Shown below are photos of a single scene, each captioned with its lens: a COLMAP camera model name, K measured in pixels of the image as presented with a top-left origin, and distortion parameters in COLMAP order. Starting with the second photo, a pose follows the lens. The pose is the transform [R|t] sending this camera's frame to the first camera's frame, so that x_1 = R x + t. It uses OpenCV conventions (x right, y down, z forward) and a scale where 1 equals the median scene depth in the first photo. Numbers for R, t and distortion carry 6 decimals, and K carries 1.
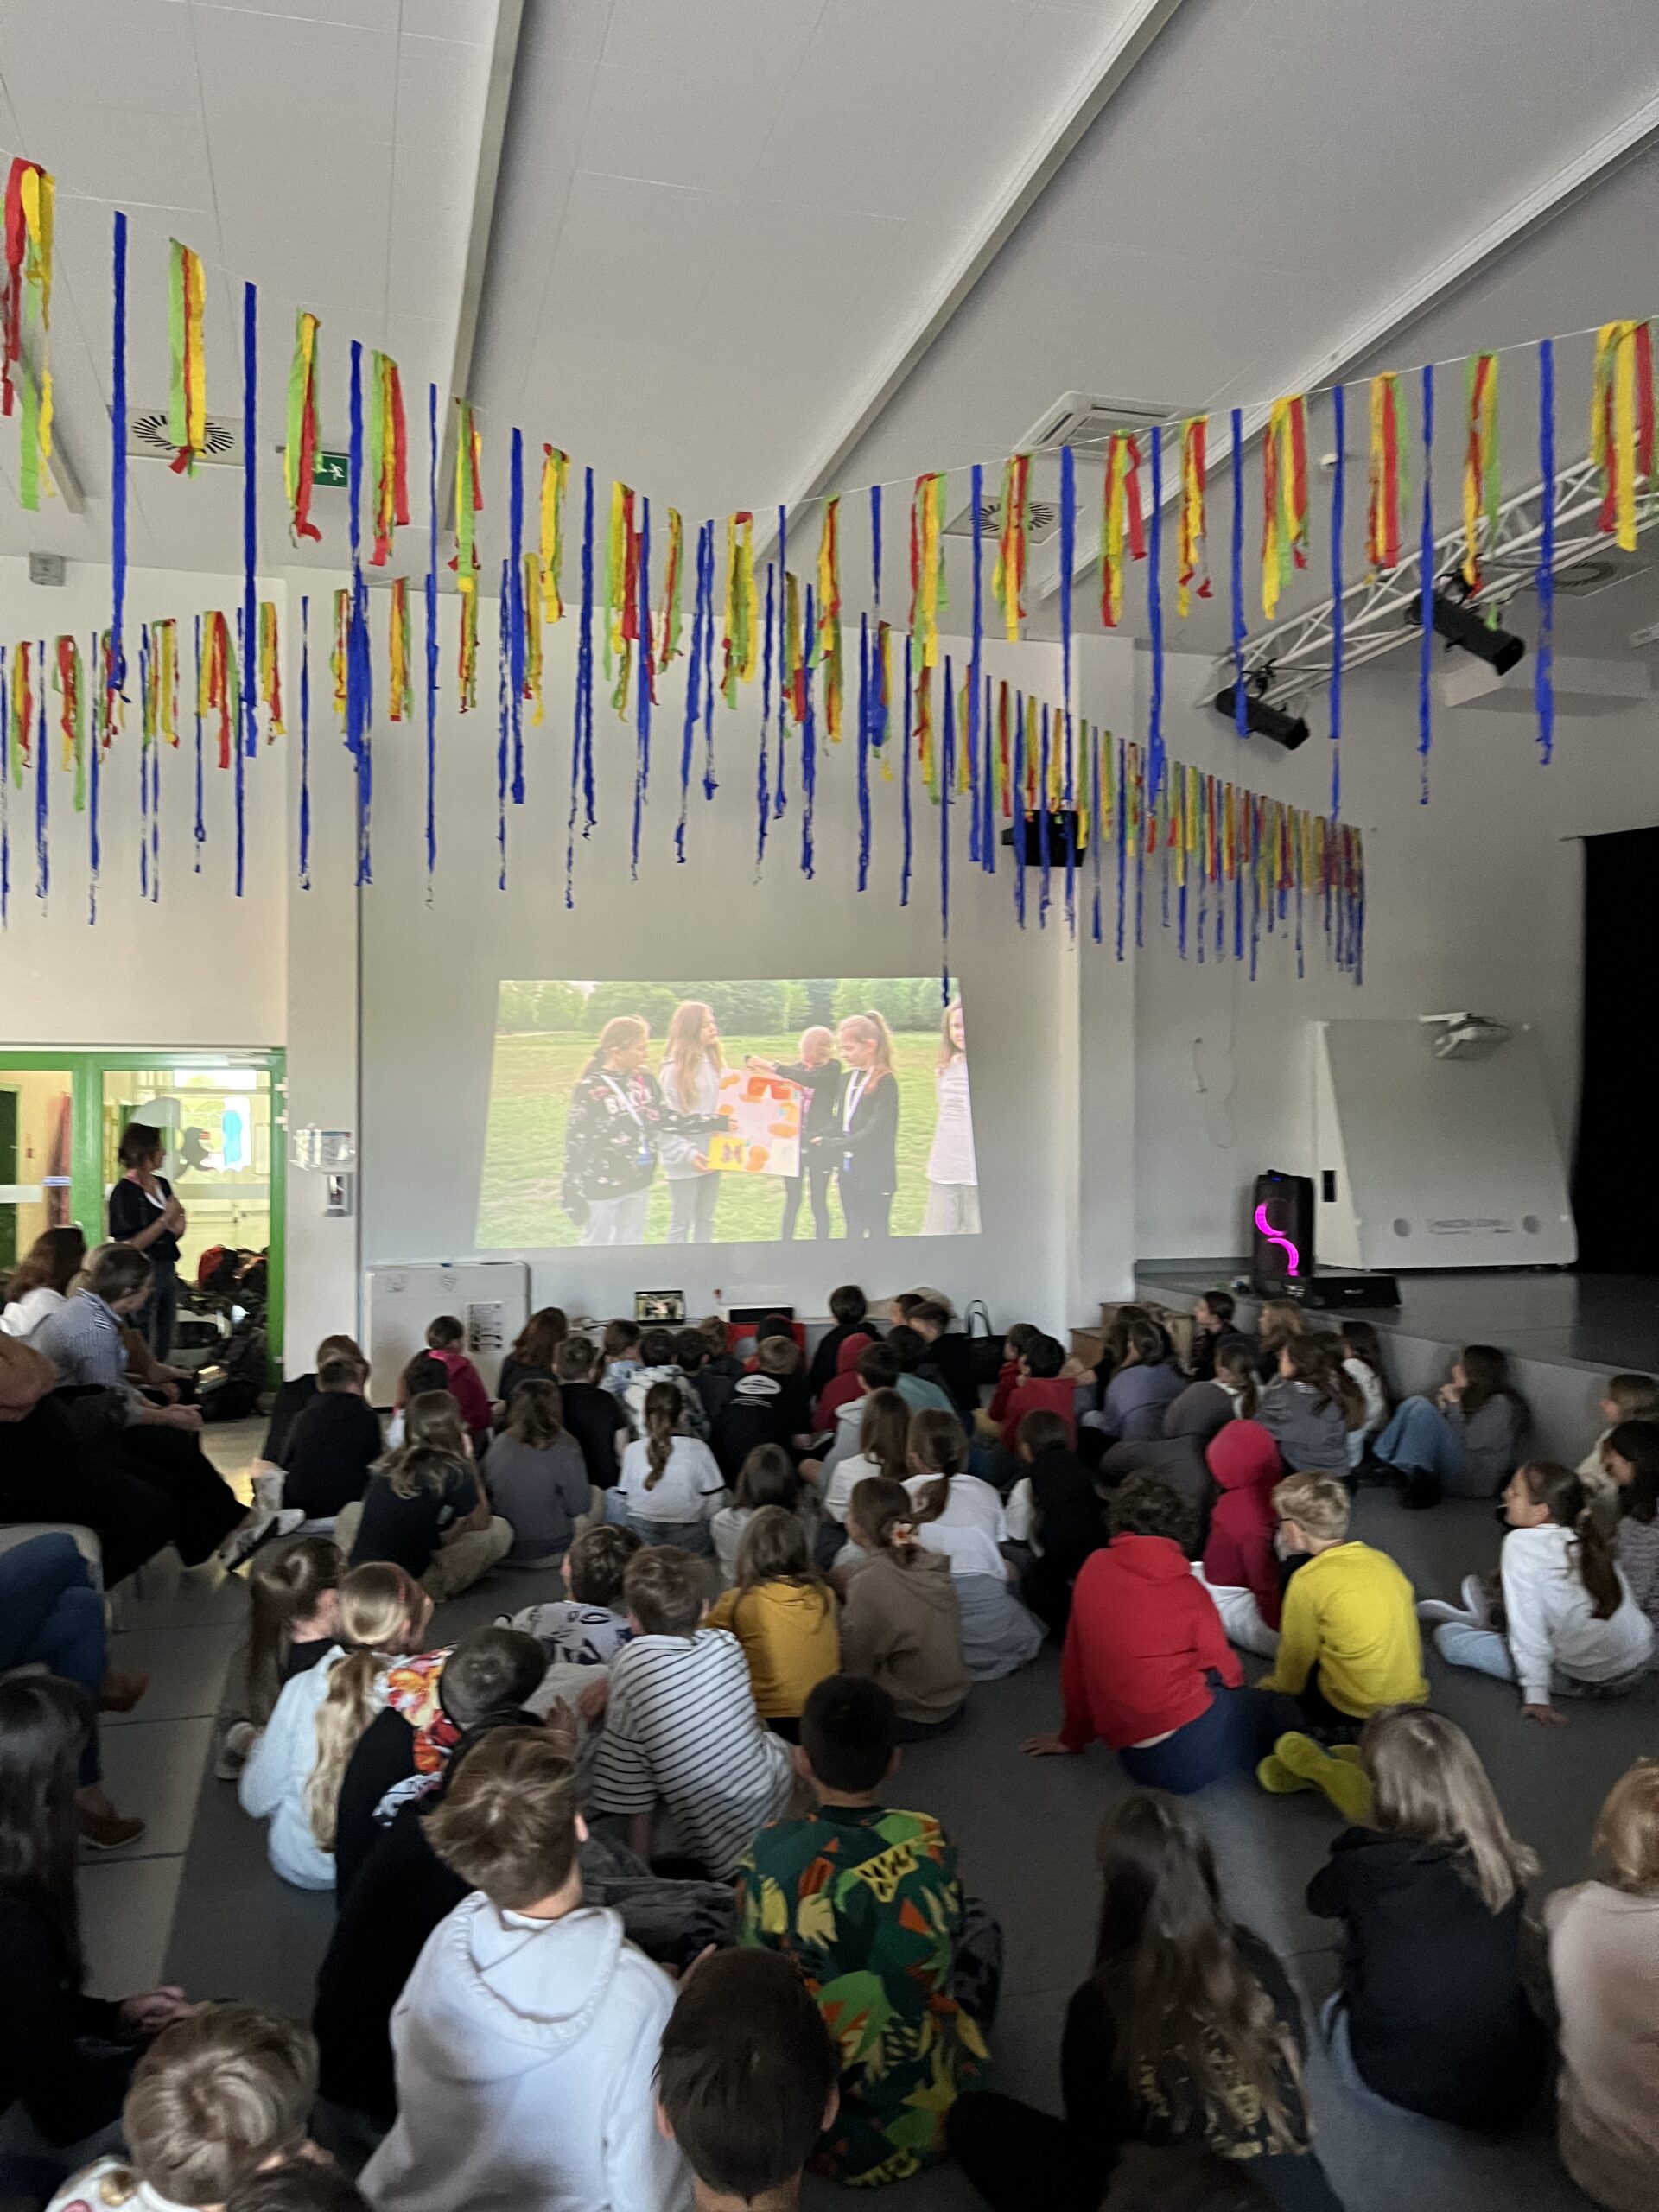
lens RADIAL K [[1706.5, 0, 829.5], [0, 1706.5, 1130.6], [0, 0, 1]] dist [0.033796, -0.024232]
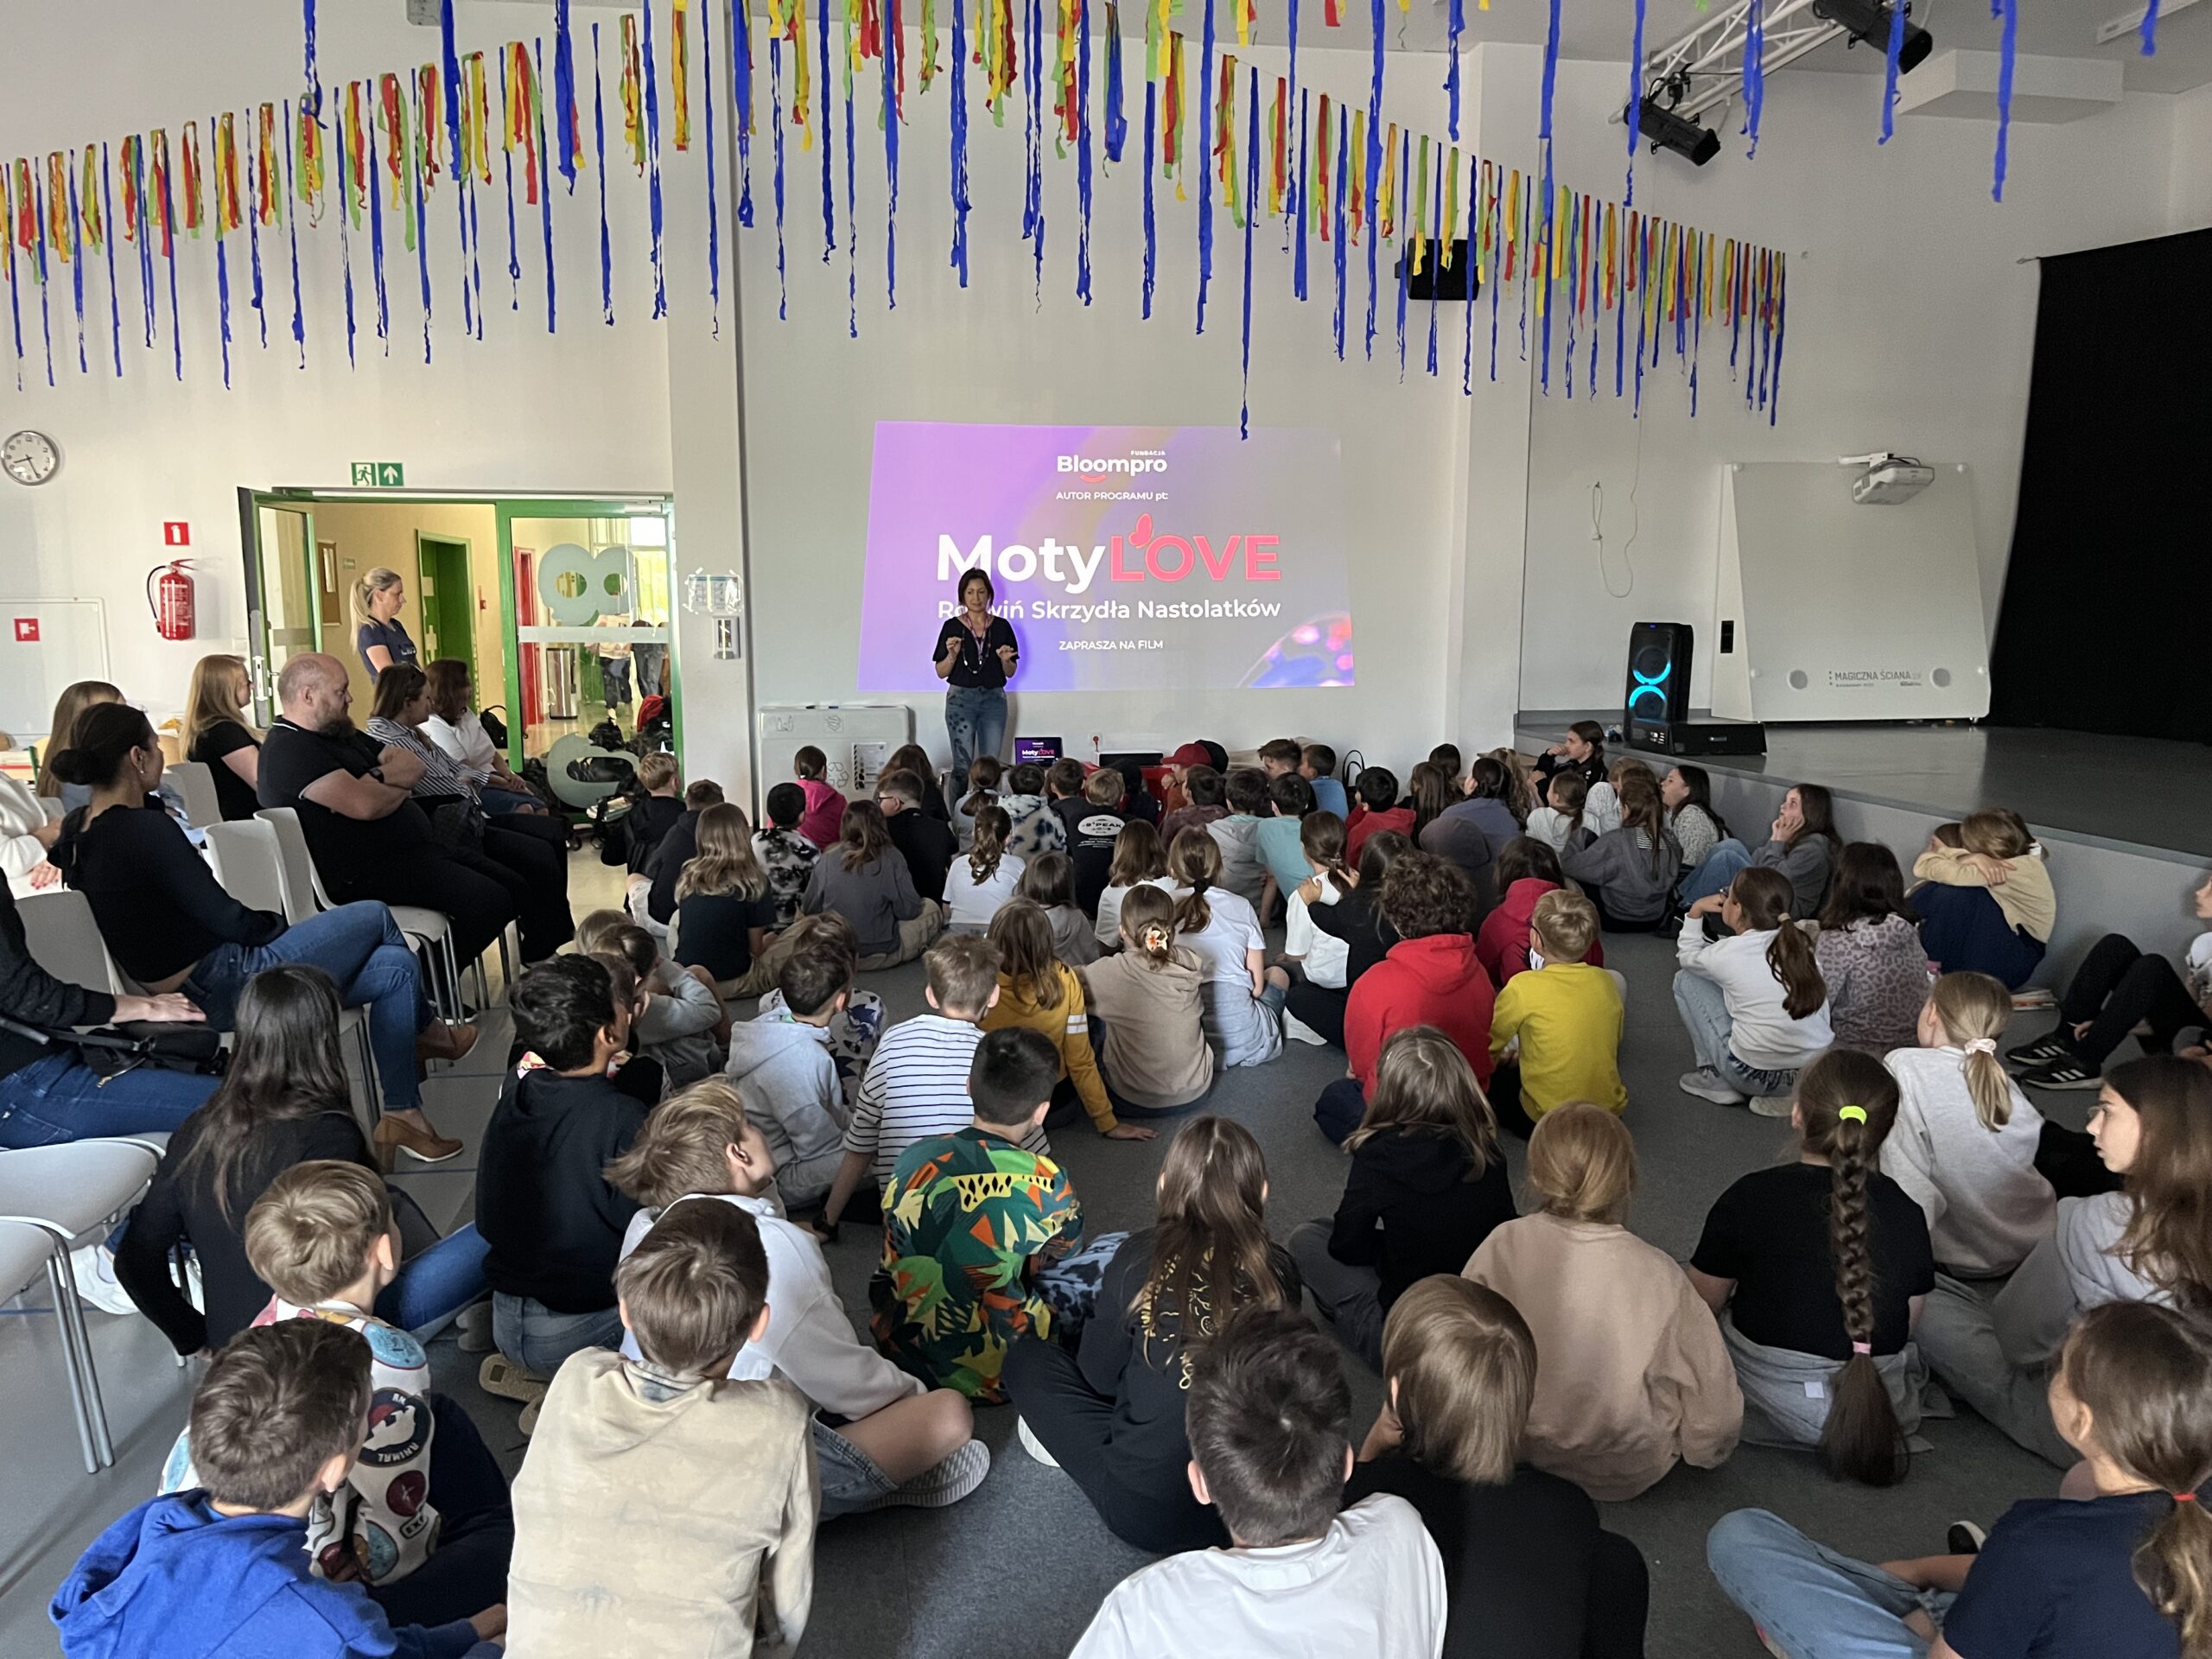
lens RADIAL K [[1706.5, 0, 1123.6], [0, 1706.5, 860.3], [0, 0, 1]] dist [0.033796, -0.024232]
pose [[0.993892, 0.018585, -0.108780, 0.067613], [-0.001768, 0.988272, 0.152696, 0.011345], [0.110342, -0.151571, 0.982268, -0.019725]]
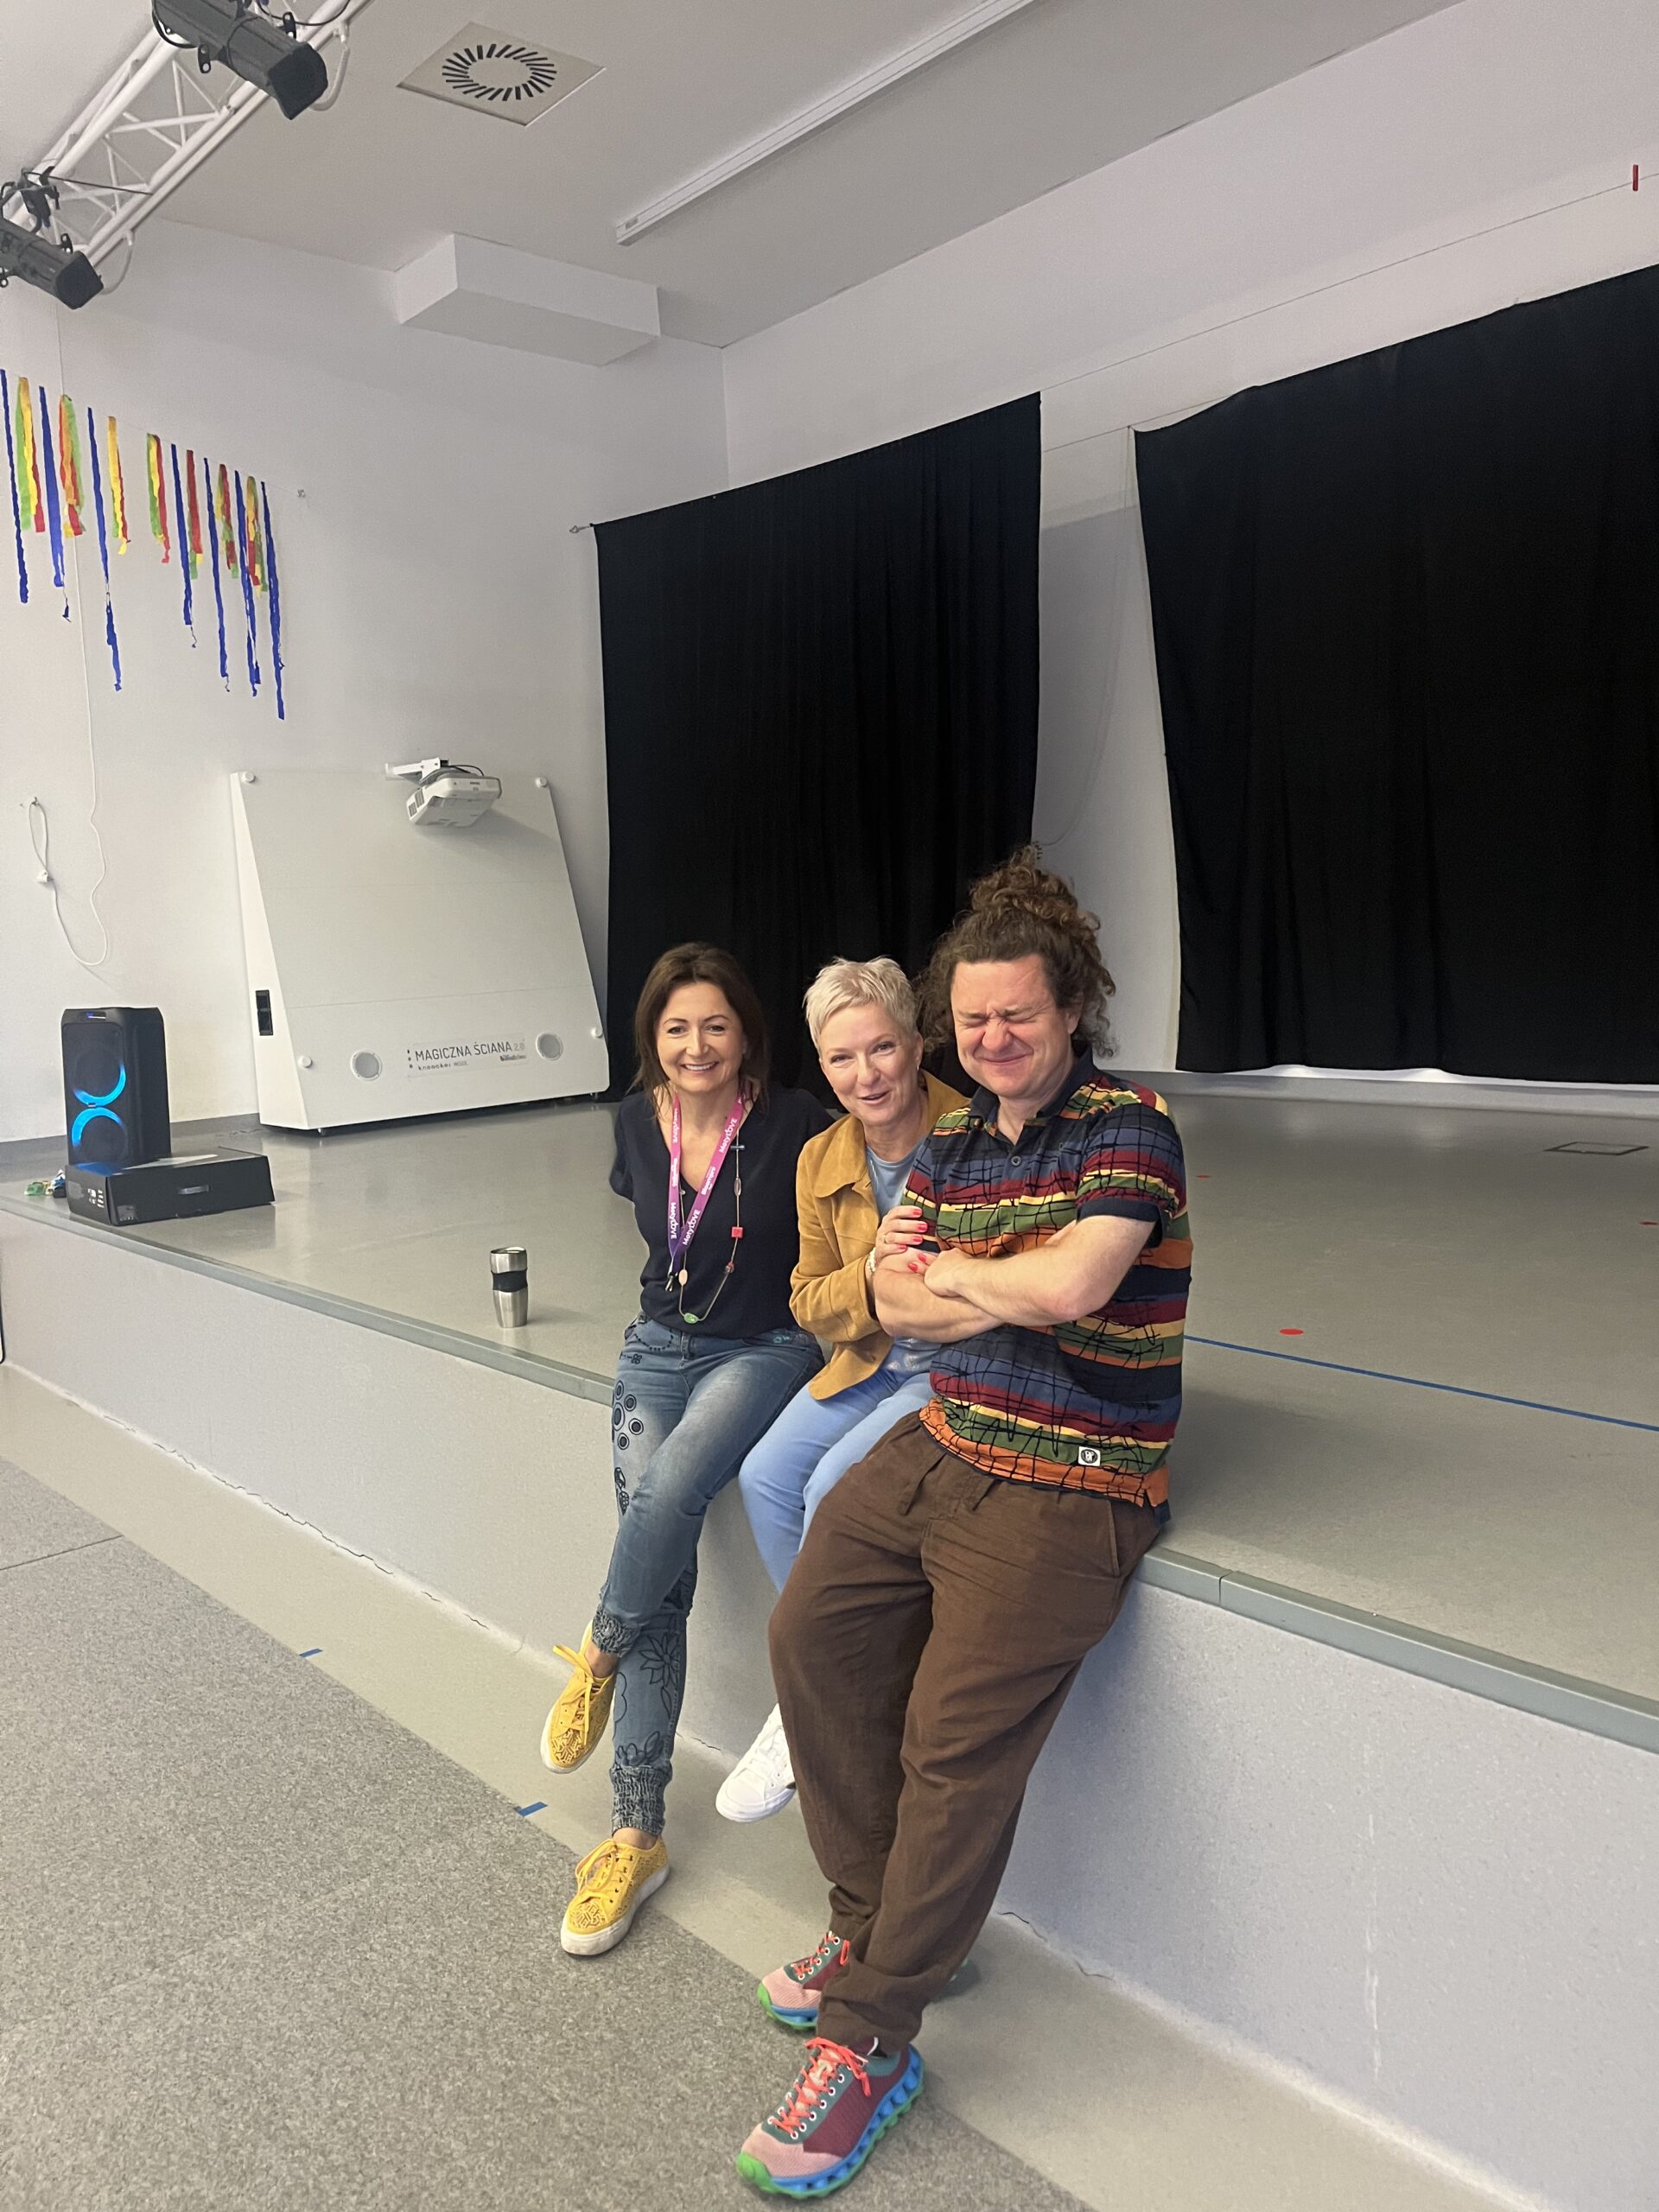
lens RADIAL K [[1706.5, 0, 836.9], [0, 1706.5, 1154.3], [0, 0, 1]] dist [0.033796, -0.024232]
pose [[0.900248, -0.100957, 0.423511, 0.232030], [0.046513, 0.989478, 0.137000, 0.005658], [-0.432886, -0.103635, 0.895472, 0.308802]]
